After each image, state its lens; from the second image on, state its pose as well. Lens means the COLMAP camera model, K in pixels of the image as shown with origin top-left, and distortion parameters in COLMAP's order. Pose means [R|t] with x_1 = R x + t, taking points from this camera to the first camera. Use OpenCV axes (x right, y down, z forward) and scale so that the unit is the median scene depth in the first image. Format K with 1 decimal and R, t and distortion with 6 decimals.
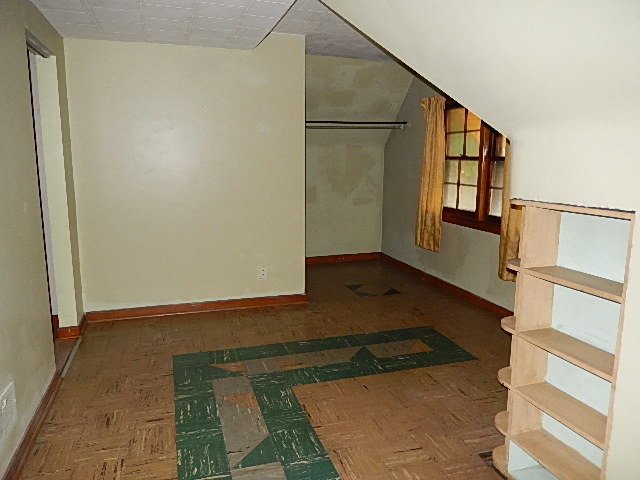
lens RADIAL K [[475.1, 0, 319.6], [0, 475.1, 239.4], [0, 0, 1]] dist [-0.008274, -0.005683]
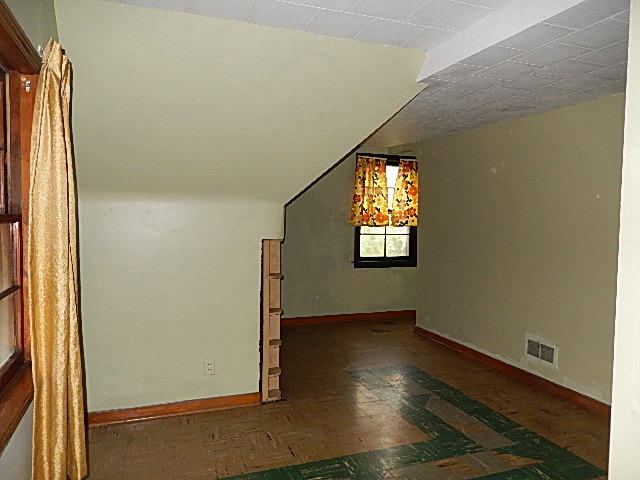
lens RADIAL K [[475.1, 0, 319.9], [0, 475.1, 239.4], [0, 0, 1]] dist [-0.008274, -0.005683]
pose [[-0.998180, -0.015018, -0.058406, 0.252762], [-0.027864, 0.973772, 0.225815, -0.339561], [0.053483, 0.227031, -0.972418, 1.898697]]
